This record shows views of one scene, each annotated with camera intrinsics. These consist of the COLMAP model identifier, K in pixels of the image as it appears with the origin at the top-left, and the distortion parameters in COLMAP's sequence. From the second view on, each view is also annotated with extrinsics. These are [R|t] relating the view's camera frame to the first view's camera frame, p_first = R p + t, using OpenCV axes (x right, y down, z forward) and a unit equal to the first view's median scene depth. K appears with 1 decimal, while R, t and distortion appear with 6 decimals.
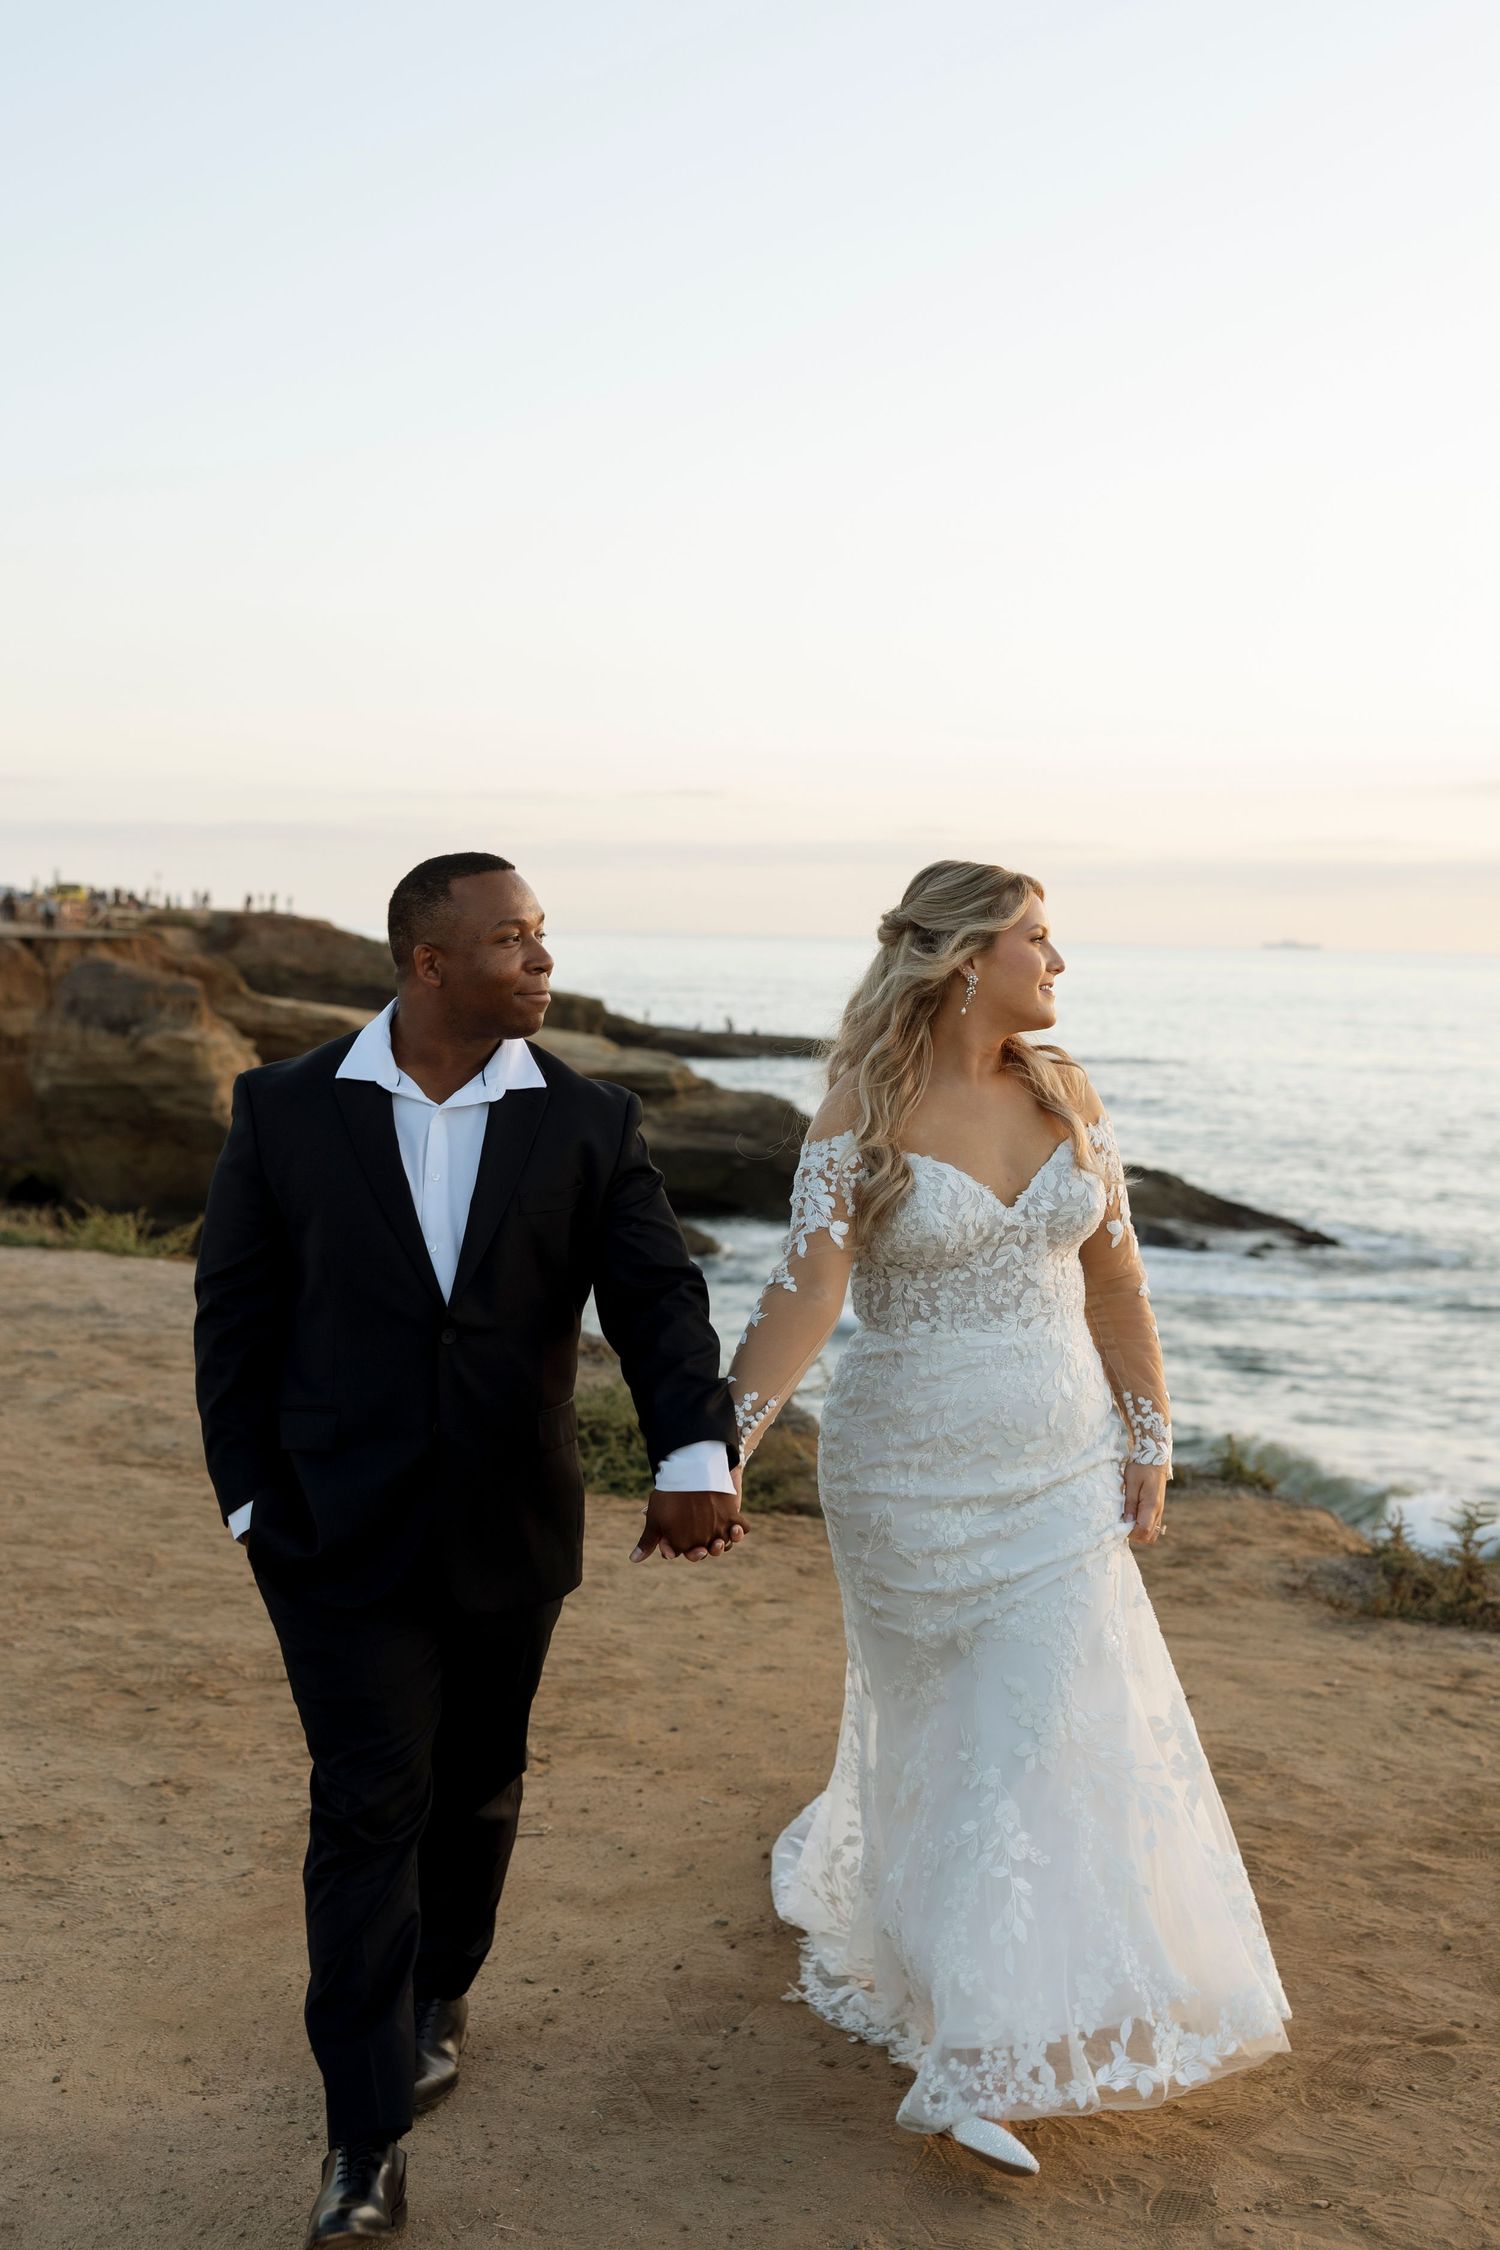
lens RADIAL K [[3097.7, 0, 747.5], [0, 3097.7, 1120.8], [0, 0, 1]] dist [0.028956, 0.000000]
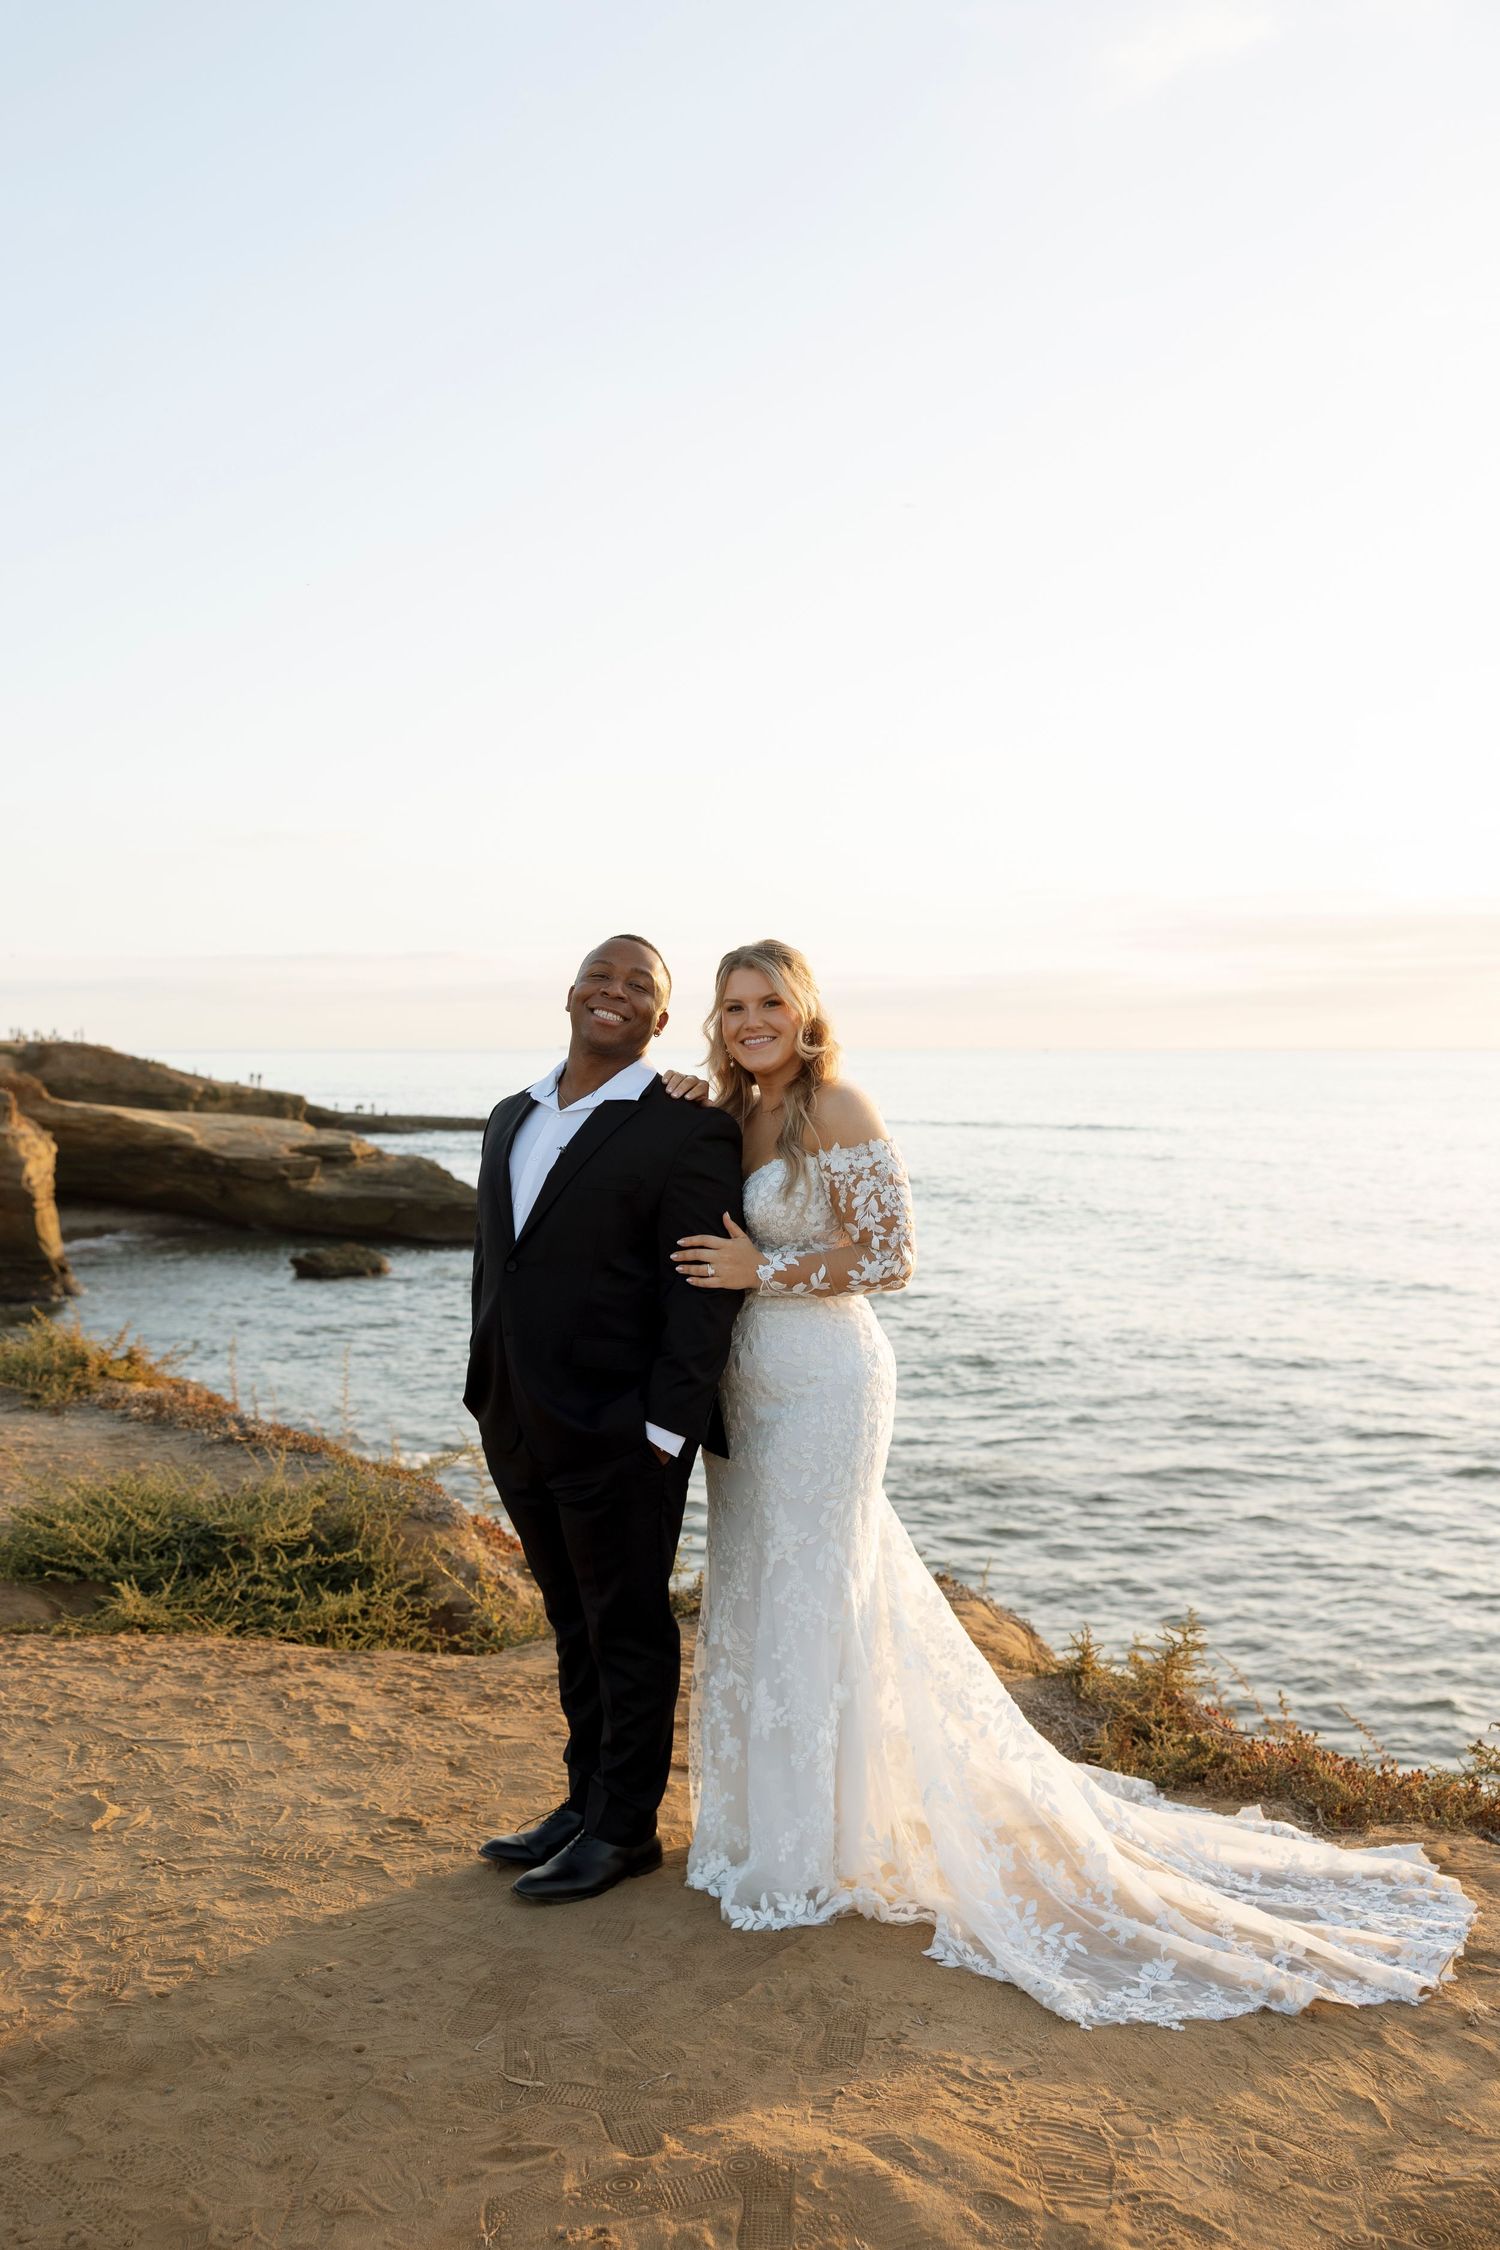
lens RADIAL K [[1984.4, 0, 729.2], [0, 1984.4, 1111.6], [0, 0, 1]] dist [0.011435, 0.003442]
pose [[0.986579, -0.030656, 0.160383, 0.006925], [0.034923, 0.999105, -0.023856, -0.015573], [-0.159508, 0.029137, 0.986766, 0.297906]]
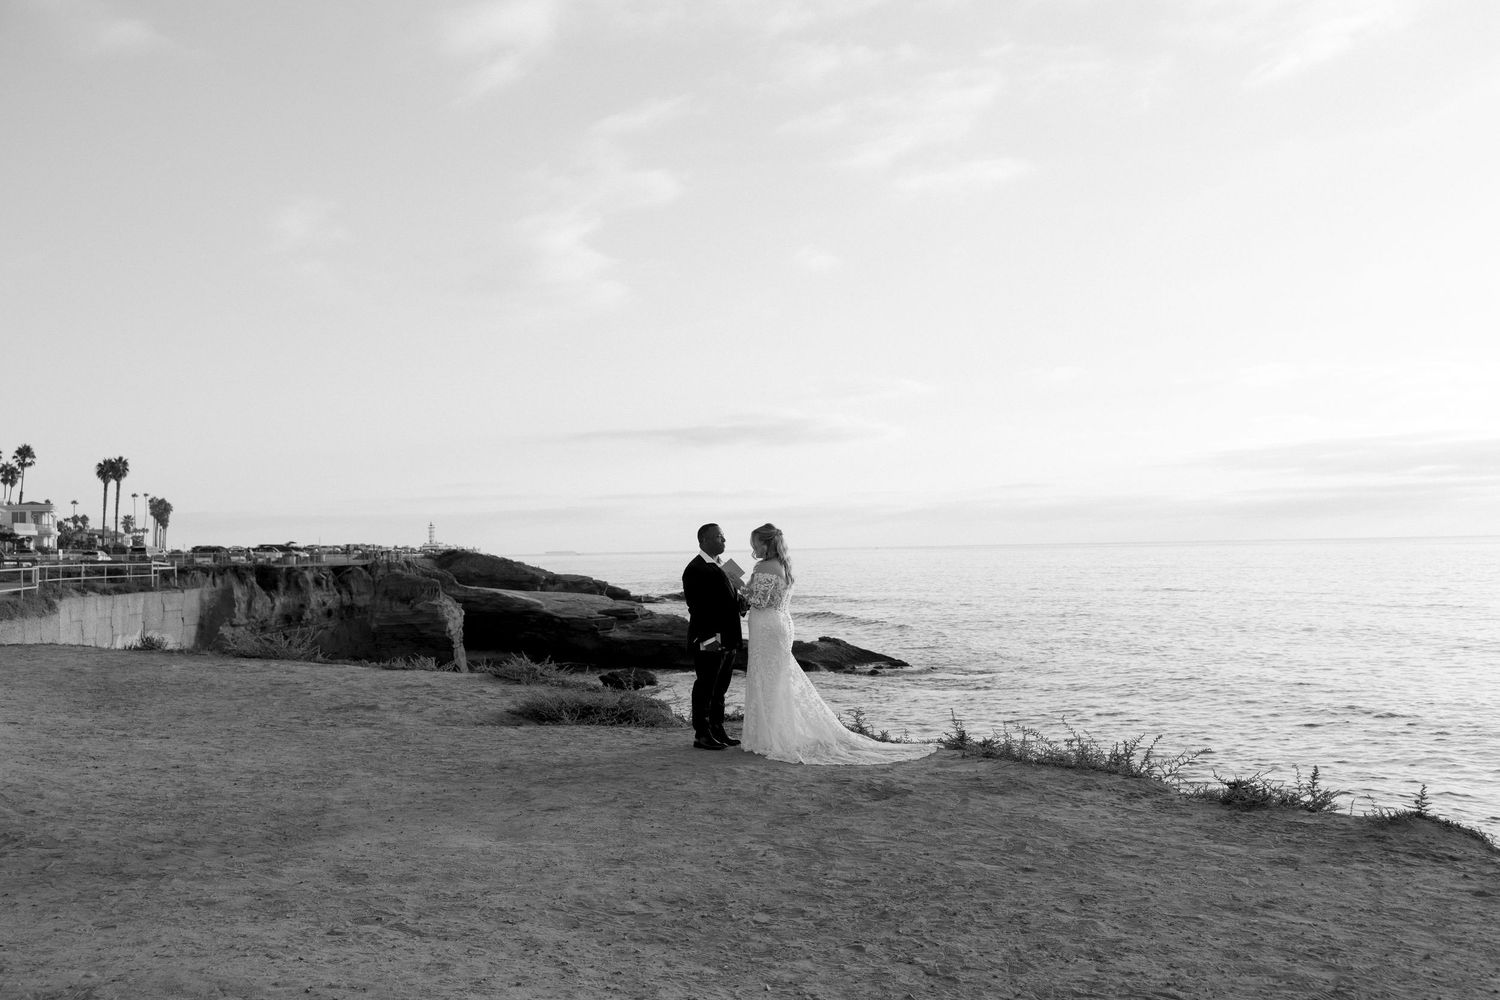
lens RADIAL K [[1332.7, 0, 744.3], [0, 1332.7, 505.2], [0, 0, 1]] dist [-0.001215, -0.000732]
pose [[0.997464, -0.042344, 0.057201, 0.027113], [0.047488, 0.994646, -0.091788, 0.021990], [-0.053008, 0.094272, 0.994134, -0.312072]]
